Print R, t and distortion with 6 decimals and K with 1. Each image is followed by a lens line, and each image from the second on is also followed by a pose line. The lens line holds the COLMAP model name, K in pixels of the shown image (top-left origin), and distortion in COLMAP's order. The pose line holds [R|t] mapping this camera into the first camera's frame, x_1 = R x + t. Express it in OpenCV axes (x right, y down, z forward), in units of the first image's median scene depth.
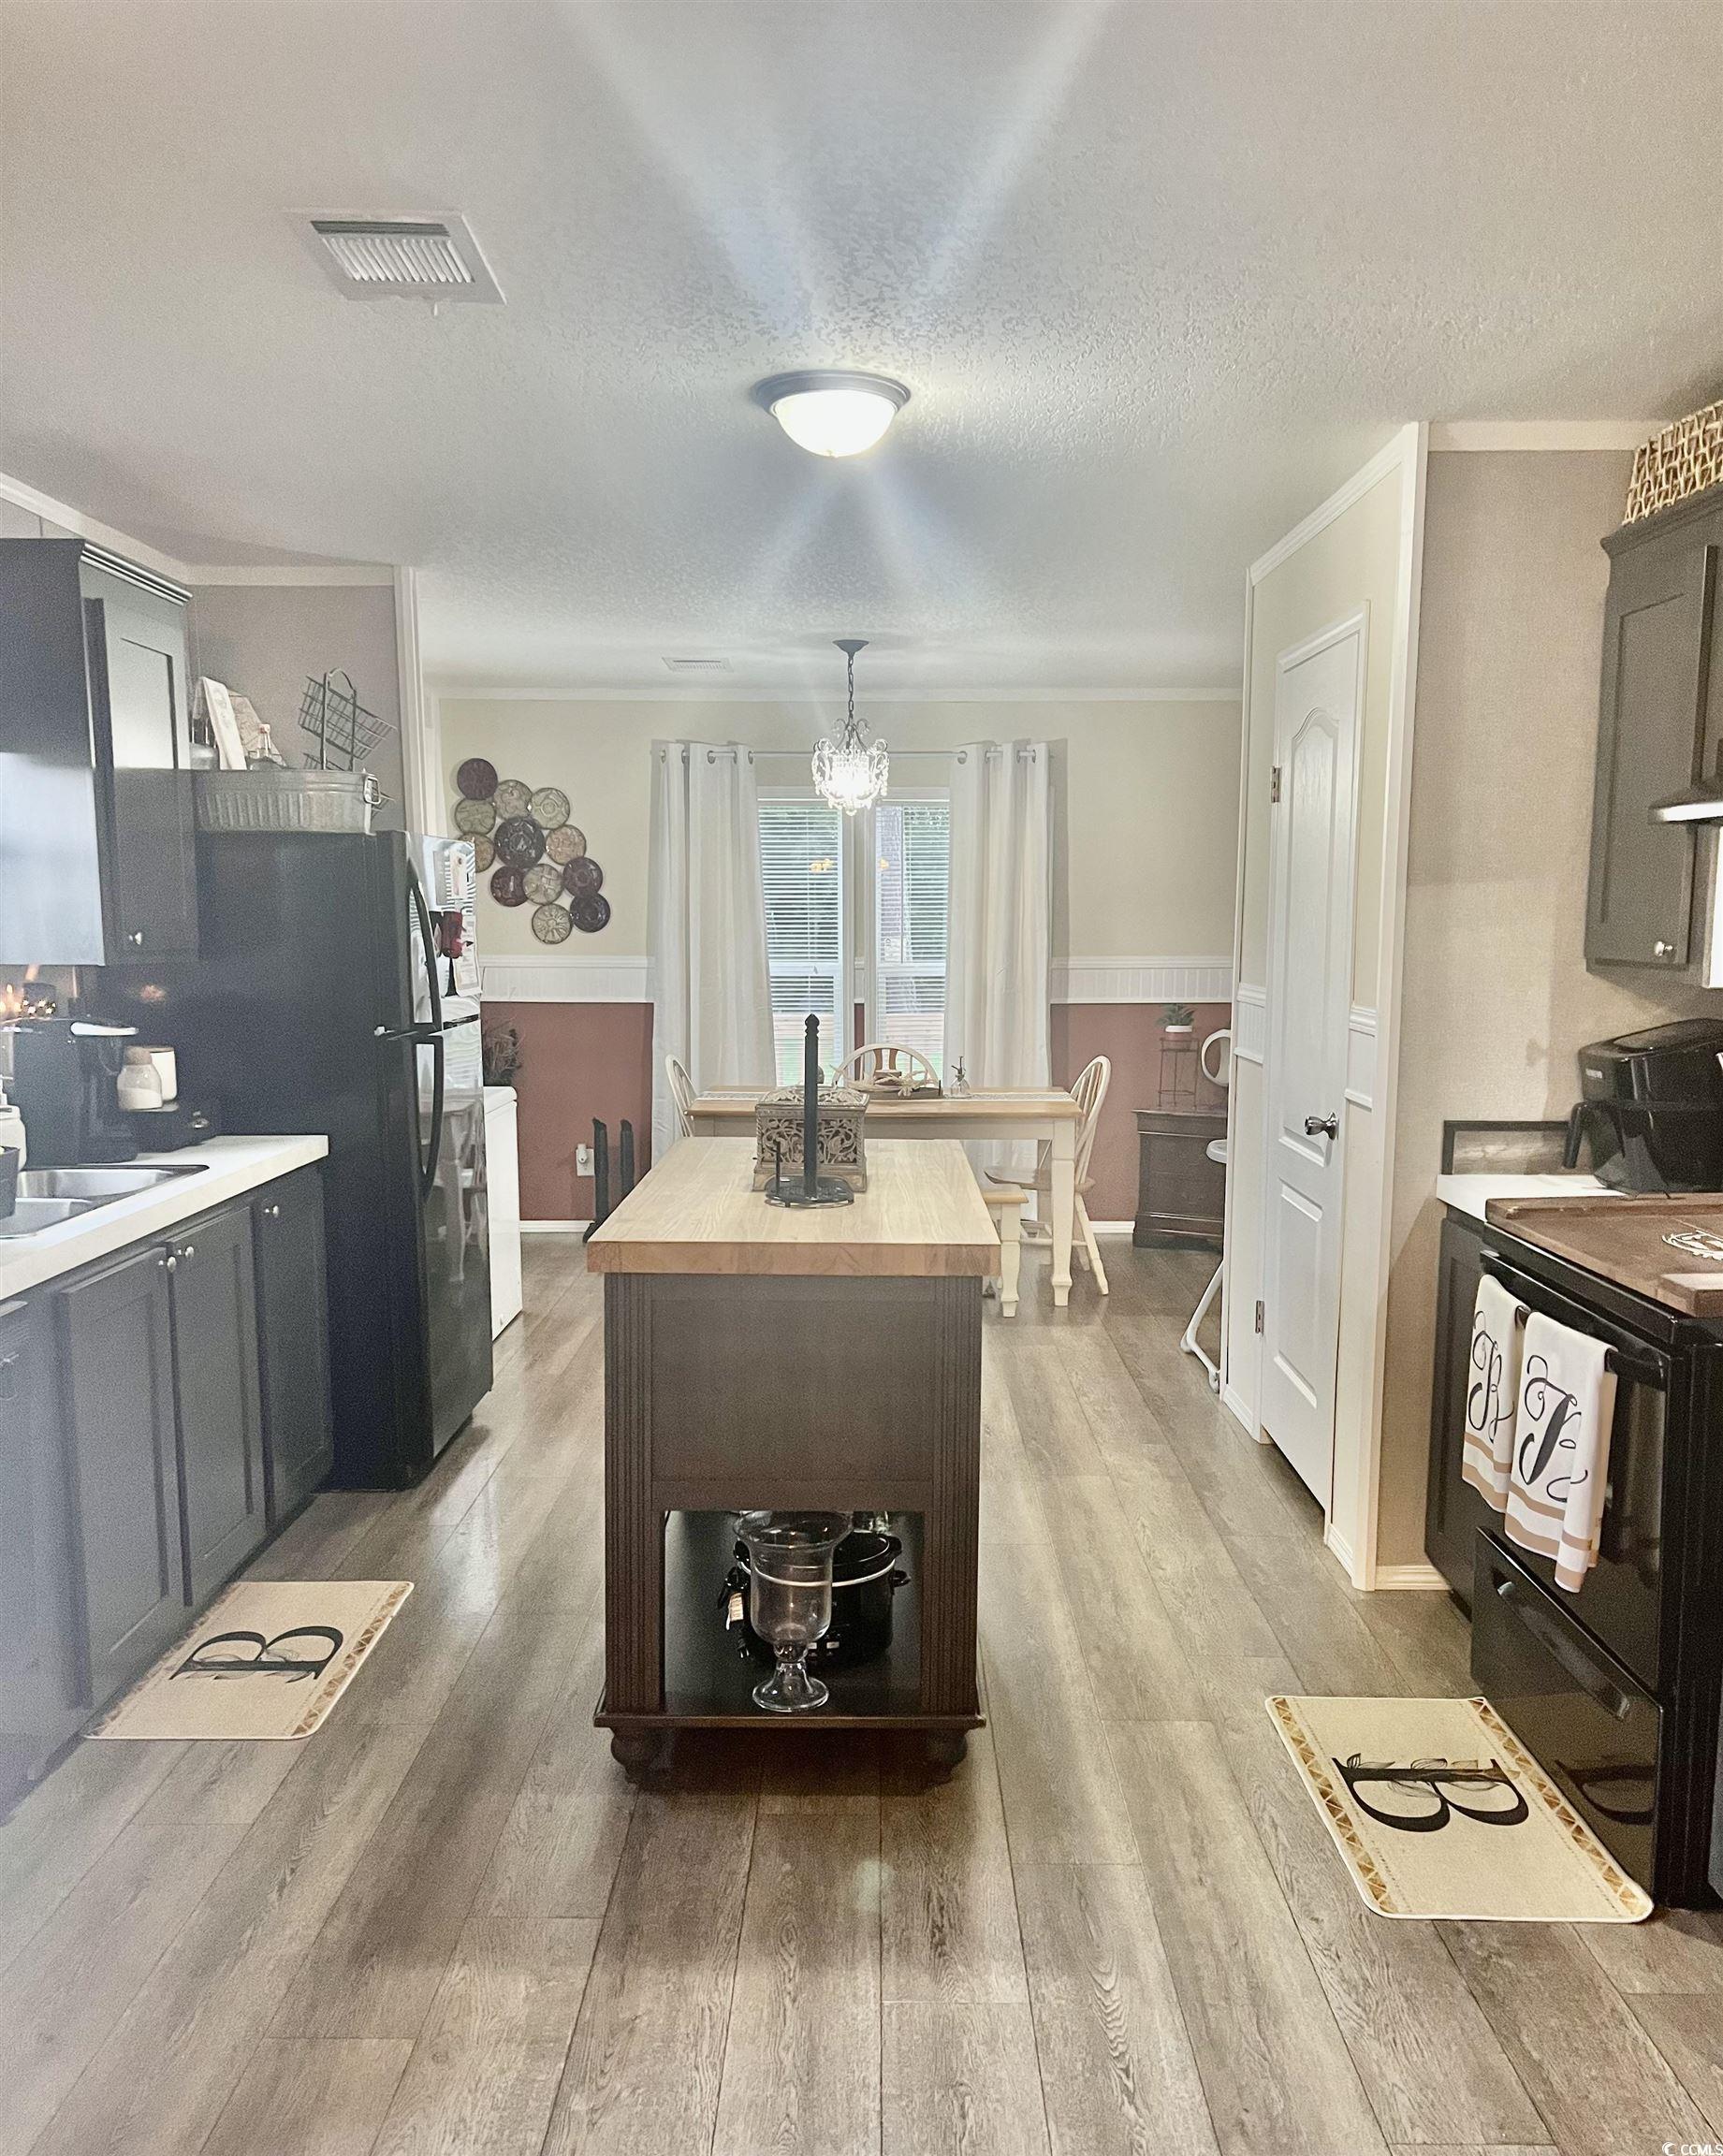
lens RADIAL K [[1730.9, 0, 861.9], [0, 1730.9, 1156.9], [0, 0, 1]] dist [0.002106, 0.003880]
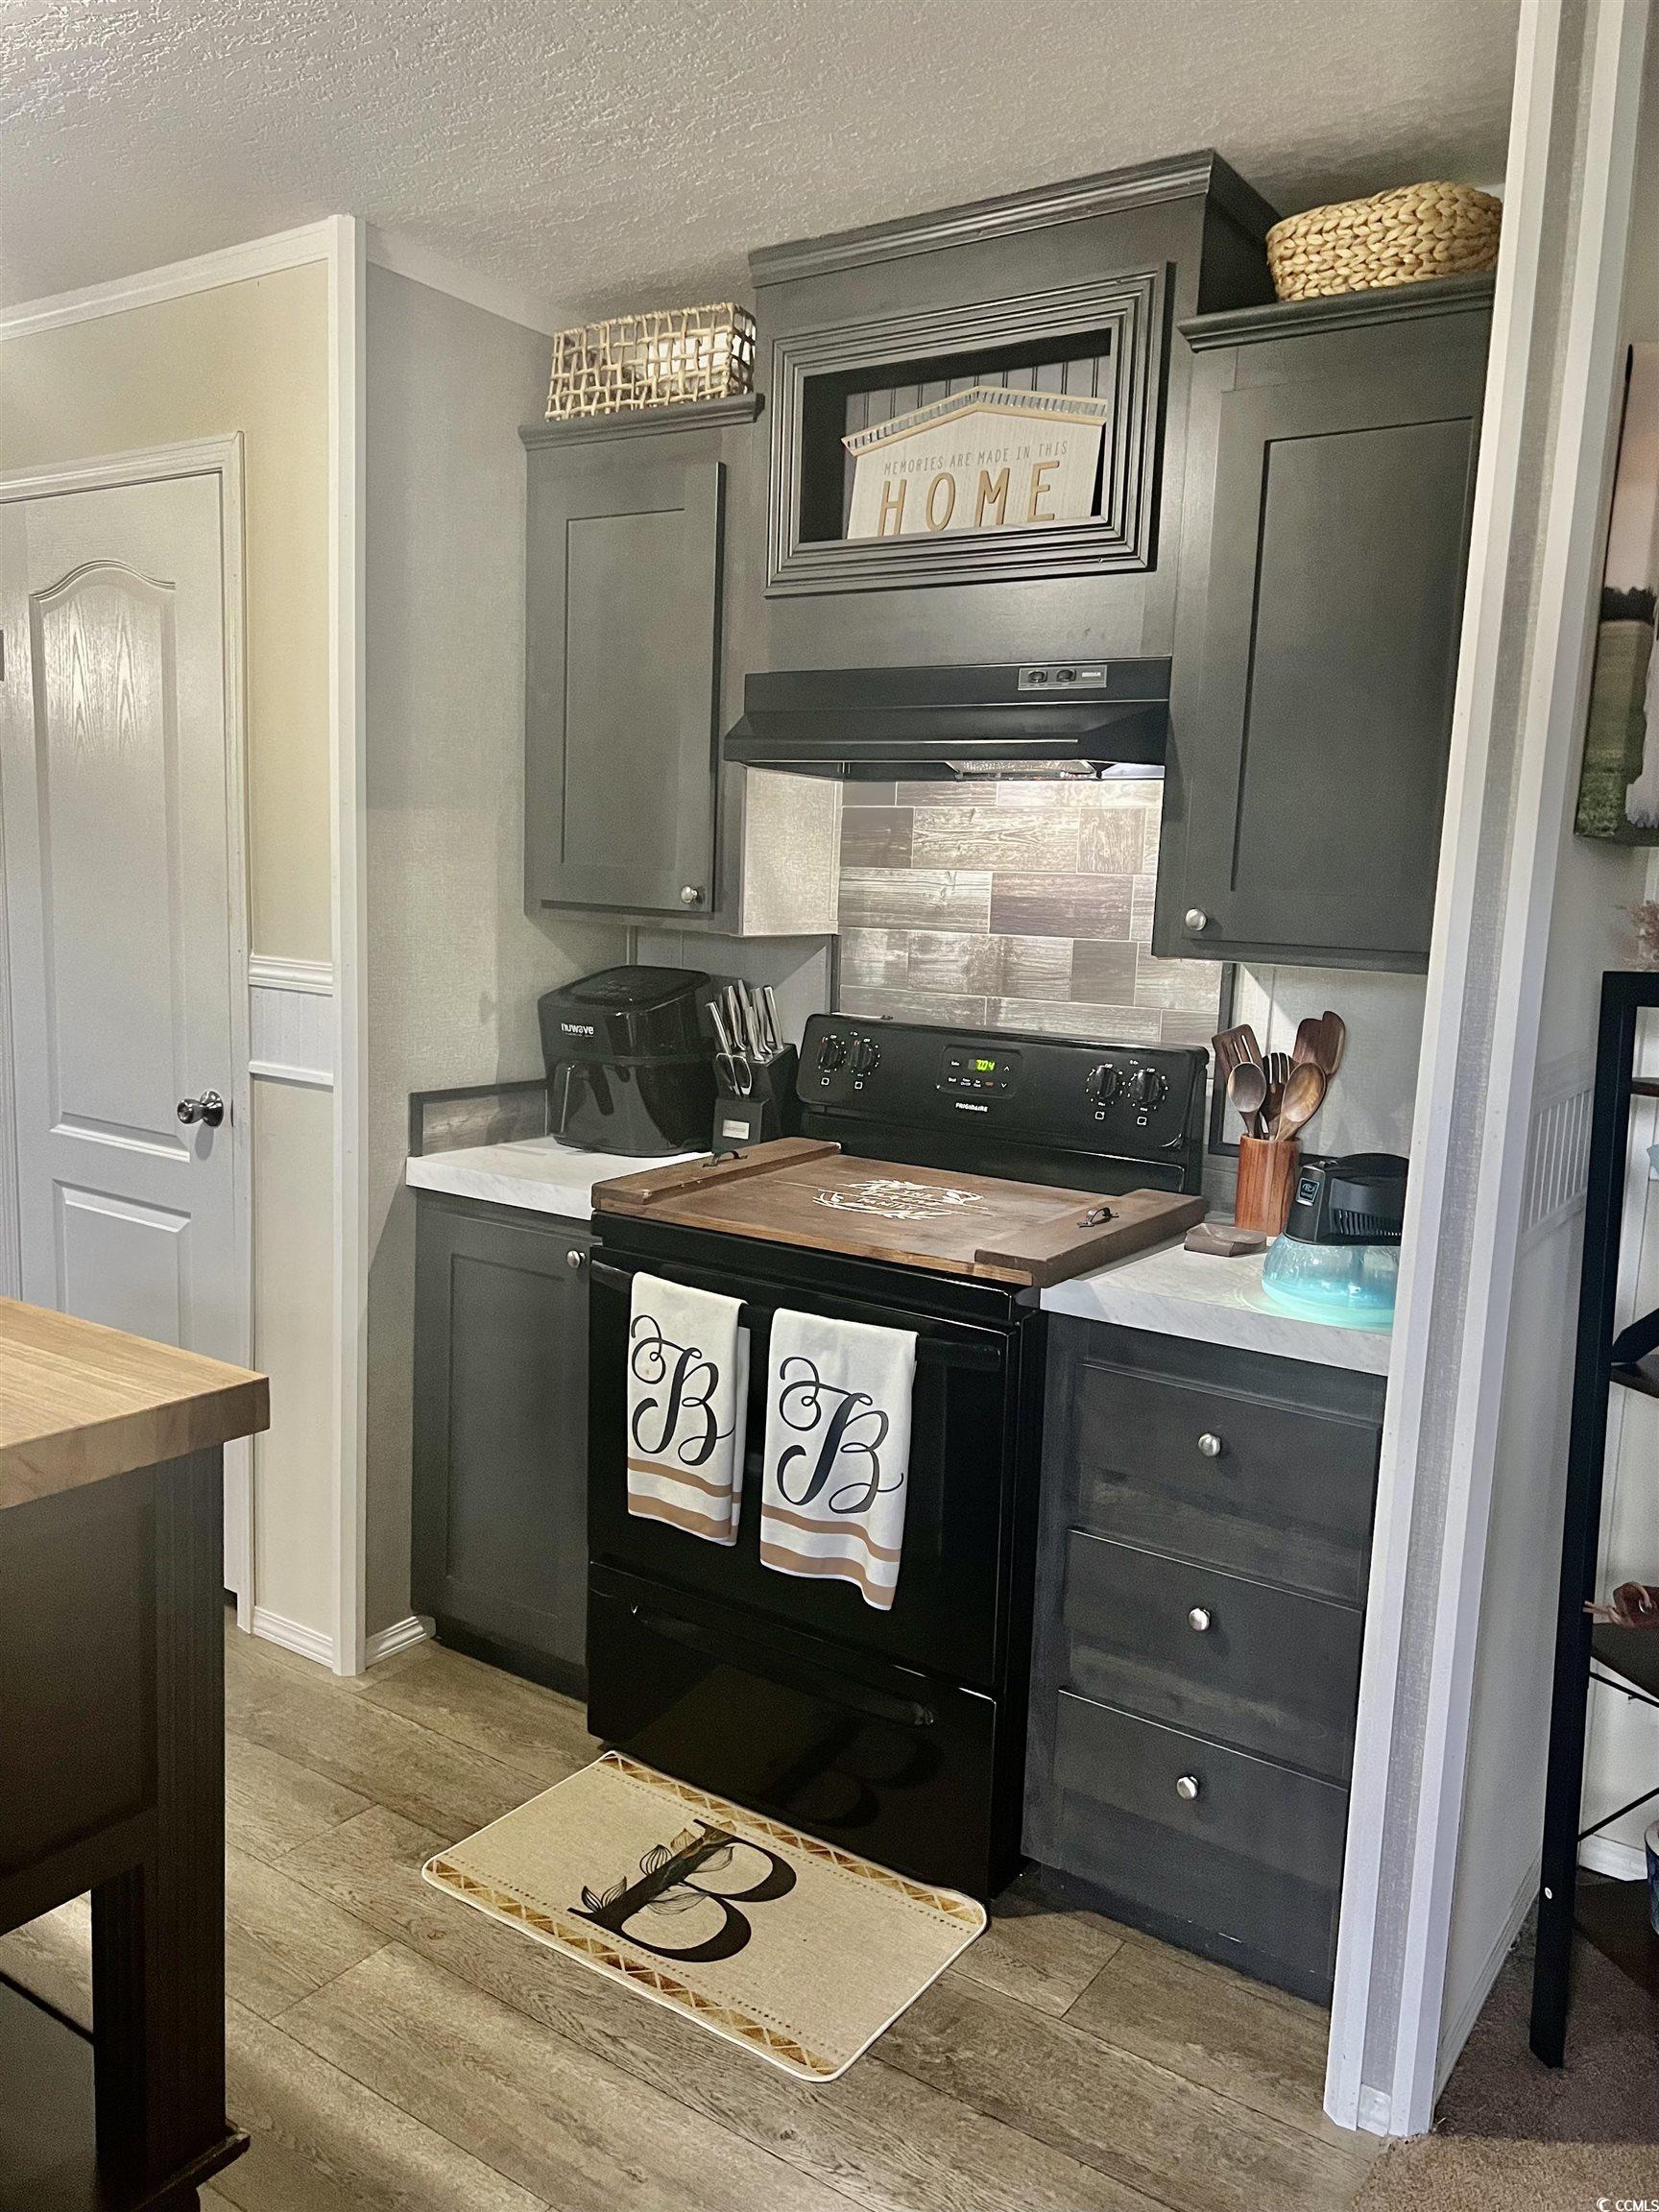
lens RADIAL K [[1653.4, 0, 829.5], [0, 1653.4, 1106.0], [0, 0, 1]] dist [0.056512, -0.054120]
pose [[0.555151, -0.095978, 0.826193, -0.216425], [0.079830, 0.994883, 0.061934, -0.048309], [-0.827909, 0.031573, 0.559973, 0.381330]]
